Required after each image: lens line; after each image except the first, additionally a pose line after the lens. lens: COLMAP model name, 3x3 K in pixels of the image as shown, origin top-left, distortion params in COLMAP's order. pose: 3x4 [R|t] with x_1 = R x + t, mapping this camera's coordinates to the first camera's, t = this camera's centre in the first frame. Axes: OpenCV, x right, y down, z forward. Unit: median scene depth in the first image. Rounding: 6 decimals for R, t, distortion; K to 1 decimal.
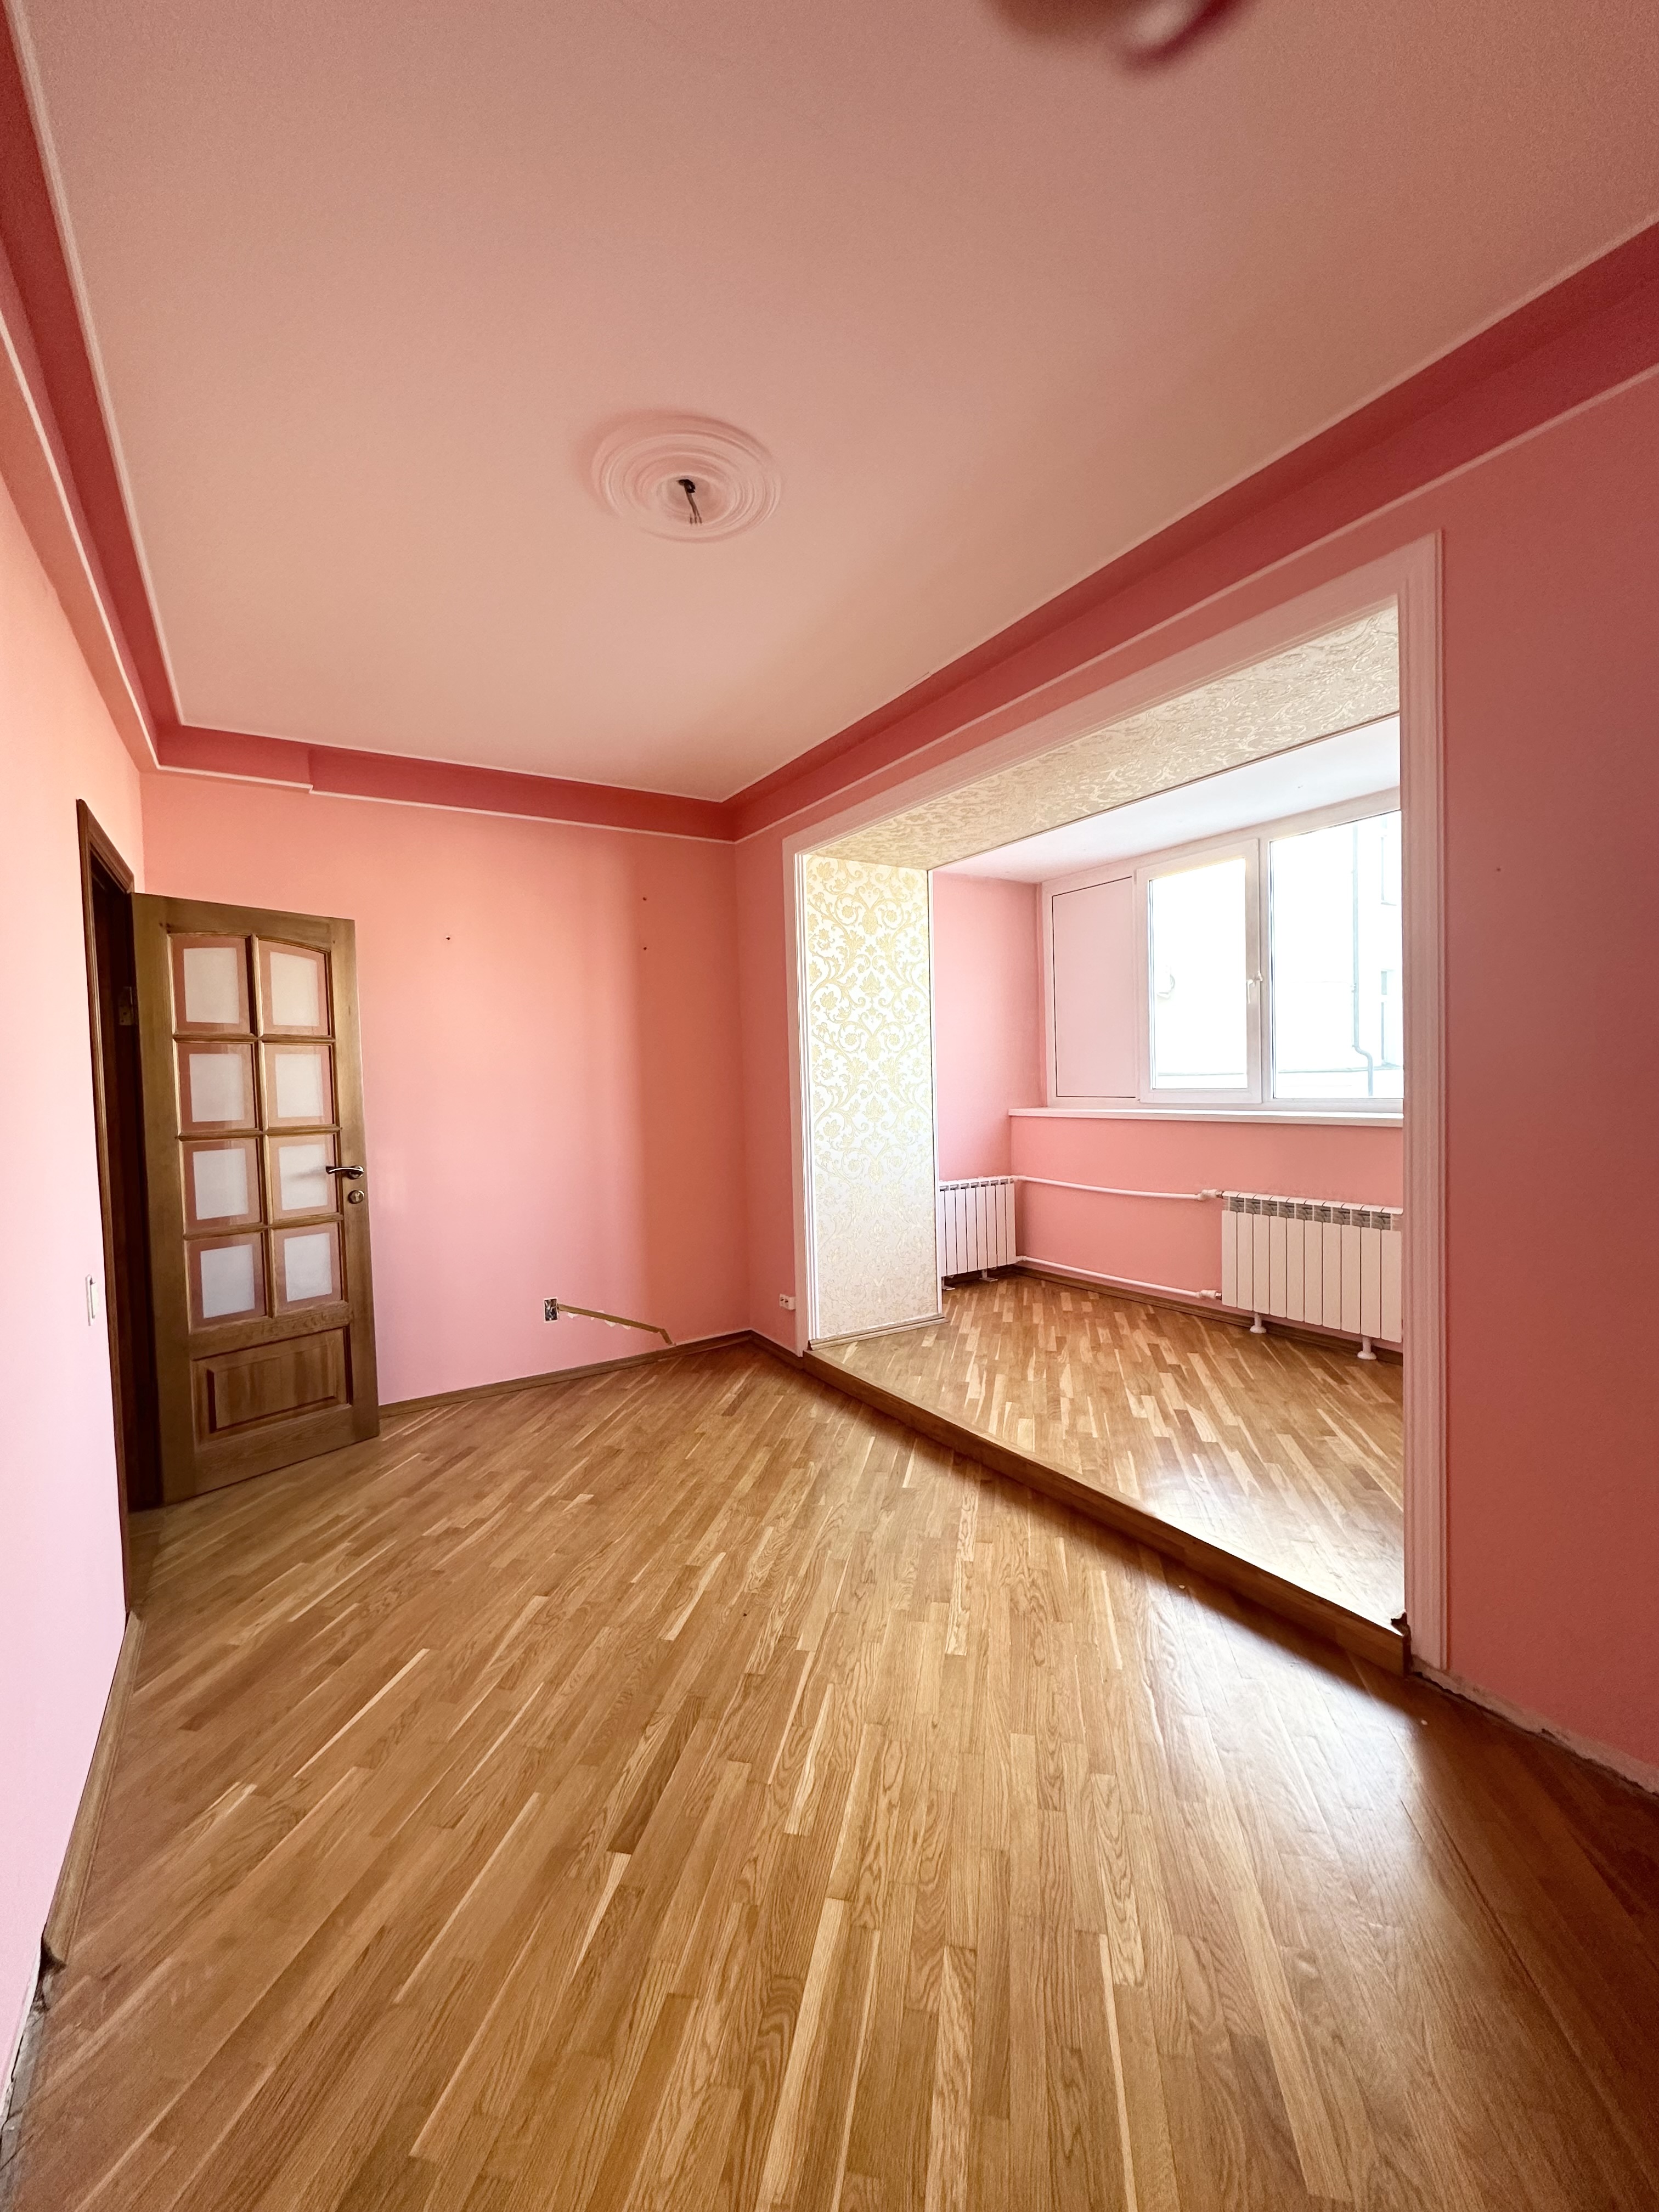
lens RADIAL K [[878.1, 0, 830.4], [0, 878.1, 1109.6], [0, 0, 1]] dist [-0.004009, 0.001468]
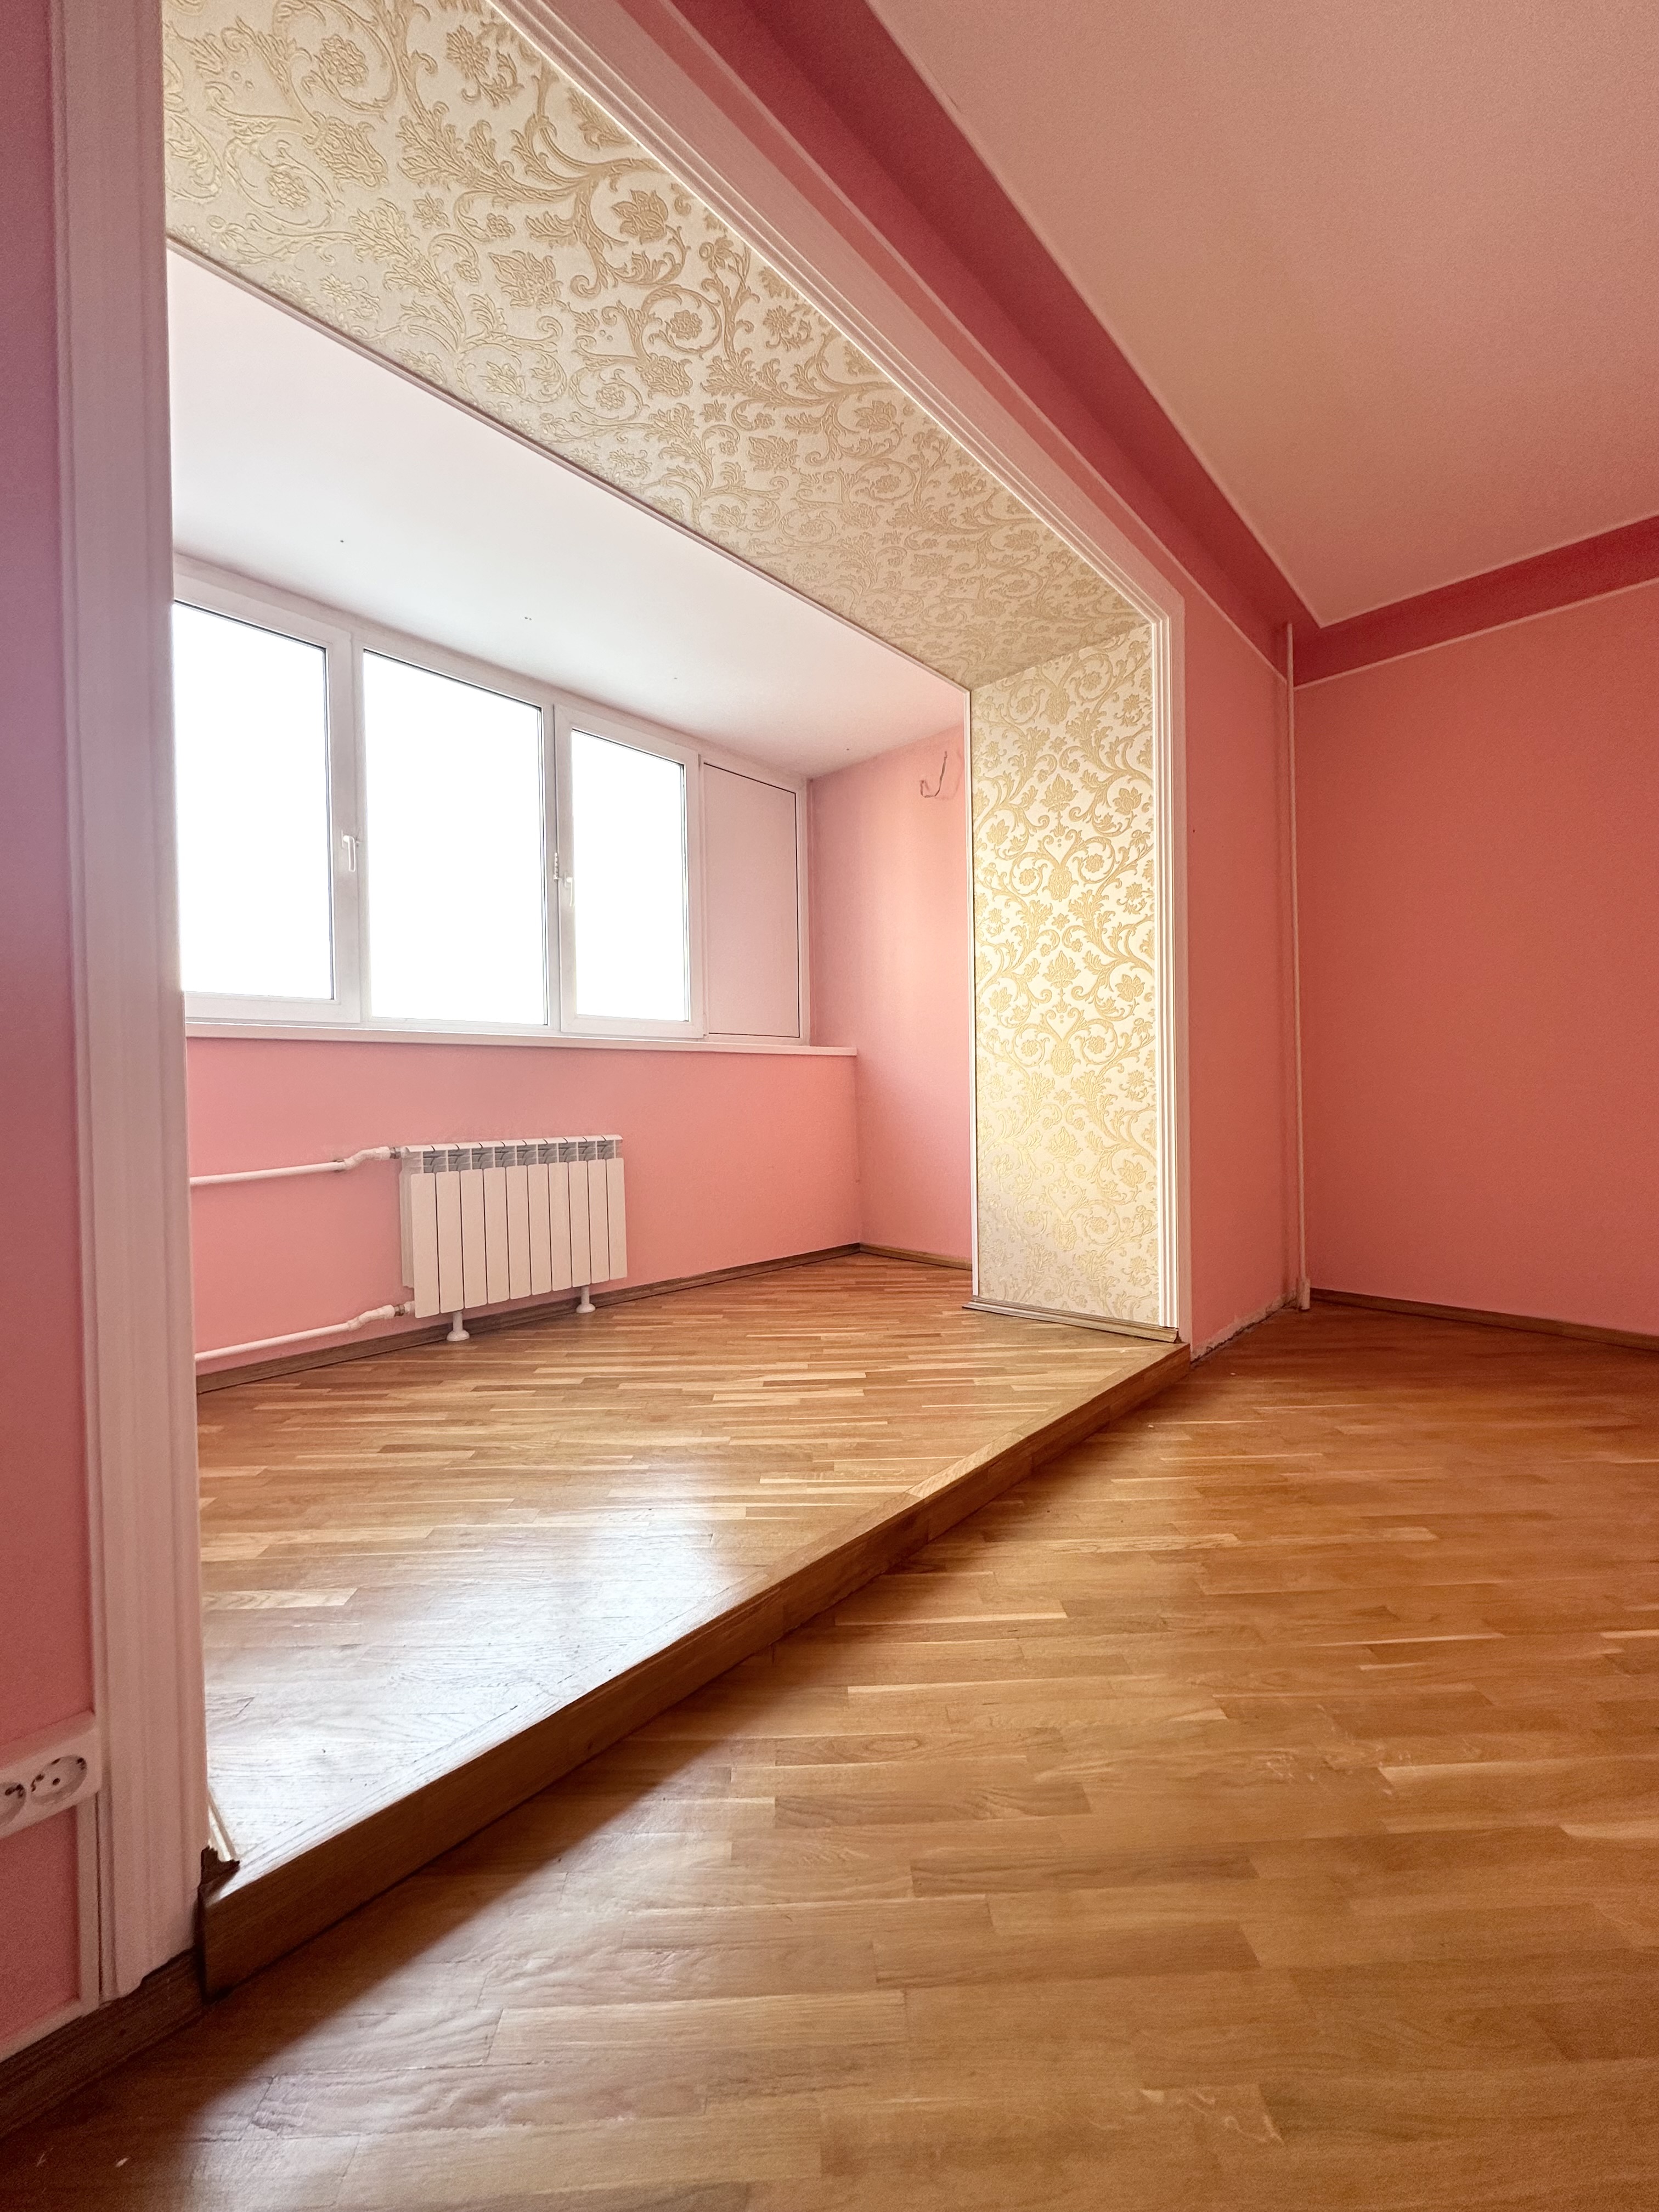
lens RADIAL K [[878.1, 0, 833.6], [0, 878.1, 1105.9], [0, 0, 1]] dist [-0.004009, 0.001468]
pose [[-0.247067, 0.016488, 0.968858, -0.346651], [0.058008, 0.998314, -0.002197, 0.107811], [-0.967261, 0.055659, -0.247607, 1.102599]]
